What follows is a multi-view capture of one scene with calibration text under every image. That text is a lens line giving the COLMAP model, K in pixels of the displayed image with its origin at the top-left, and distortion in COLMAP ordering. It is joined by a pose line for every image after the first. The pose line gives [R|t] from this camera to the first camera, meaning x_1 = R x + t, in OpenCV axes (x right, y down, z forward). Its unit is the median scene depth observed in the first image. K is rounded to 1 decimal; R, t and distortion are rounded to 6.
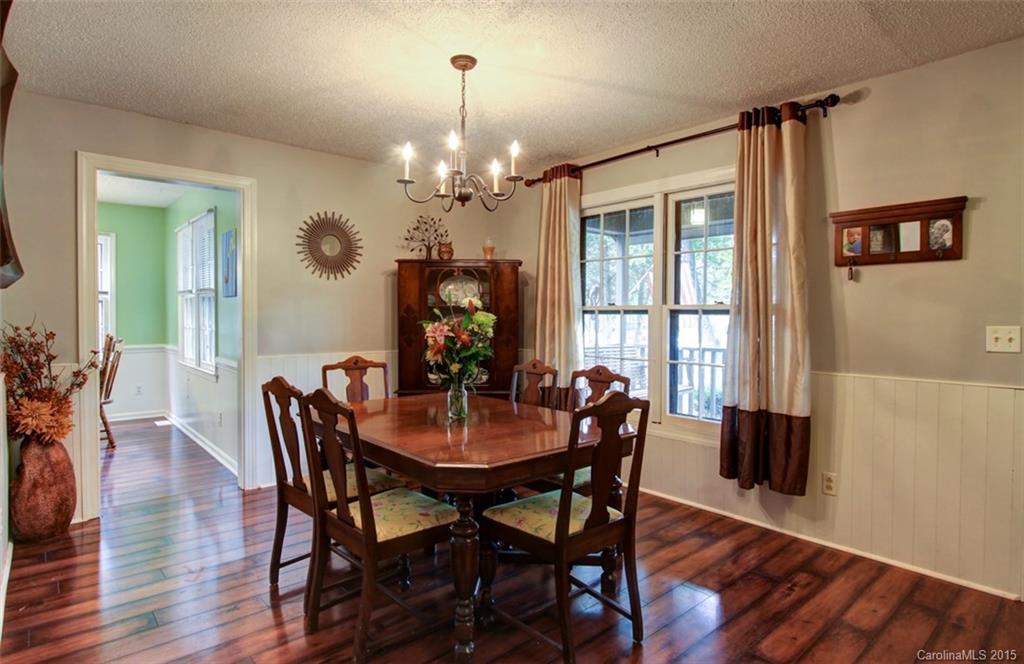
lens RADIAL K [[552.6, 0, 514.1], [0, 552.6, 324.2], [0, 0, 1]] dist [-0.006817, 0.002465]
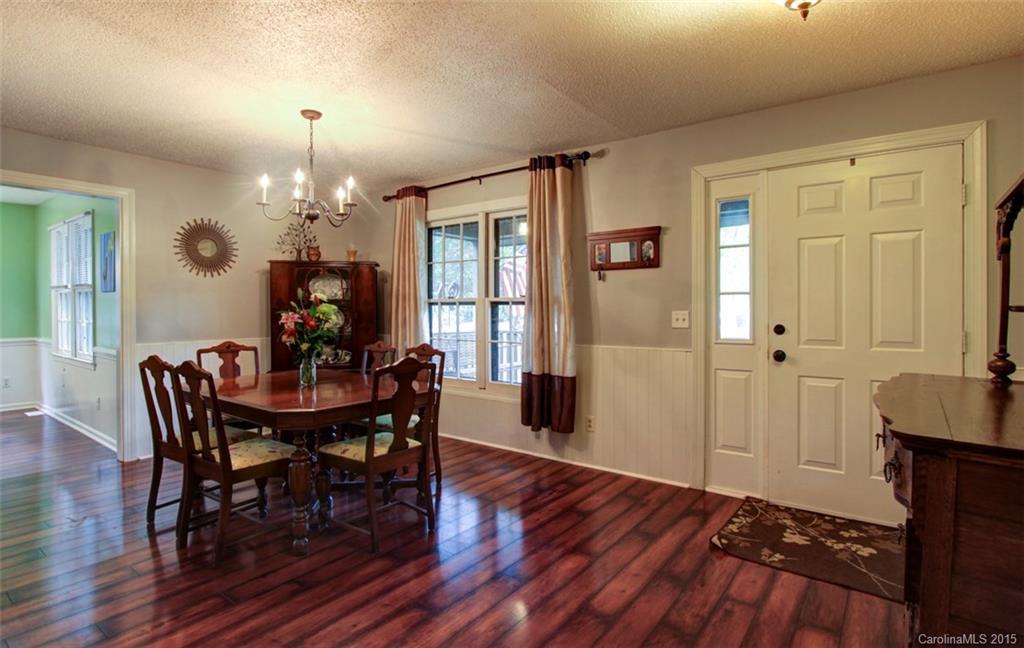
lens RADIAL K [[511.7, 0, 517.4], [0, 511.7, 309.8], [0, 0, 1]] dist [-0.002034, -0.002017]
pose [[0.979493, -0.008011, 0.201317, 0.121037], [0.010424, 0.999886, -0.010926, 0.008797], [-0.201207, 0.012800, 0.979465, -0.246870]]
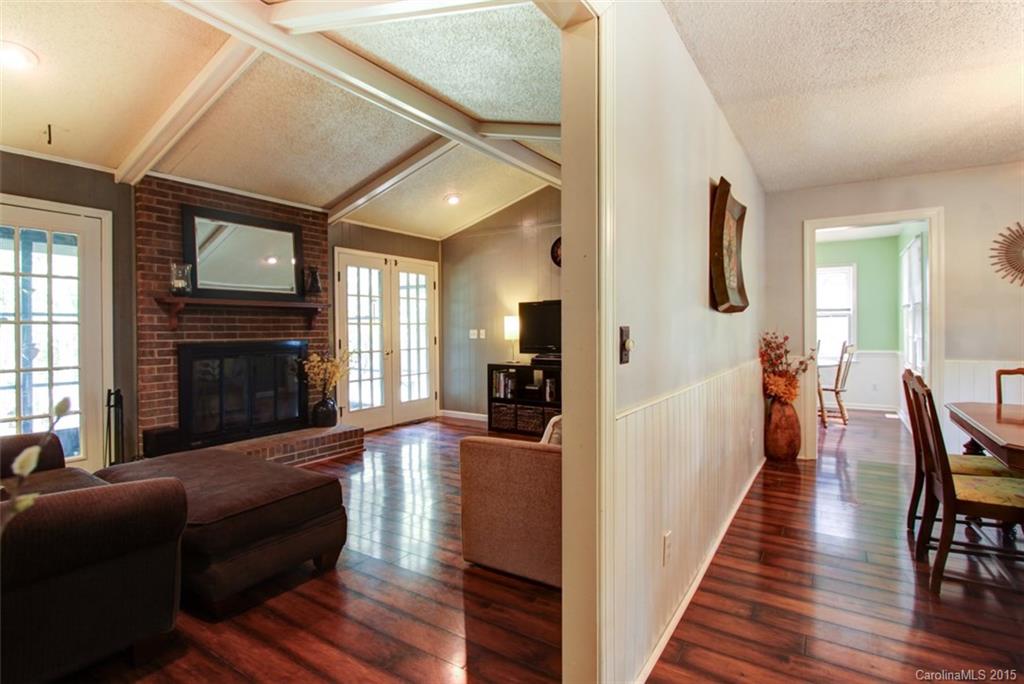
lens RADIAL K [[494.3, 0, 512.6], [0, 494.3, 332.2], [0, 0, 1]] dist [-0.003483, -0.000449]
pose [[0.273263, 0.000049, -0.961939, 0.348934], [-0.008138, 0.999964, -0.002261, 0.012881], [0.961905, 0.008446, 0.273254, -0.186689]]
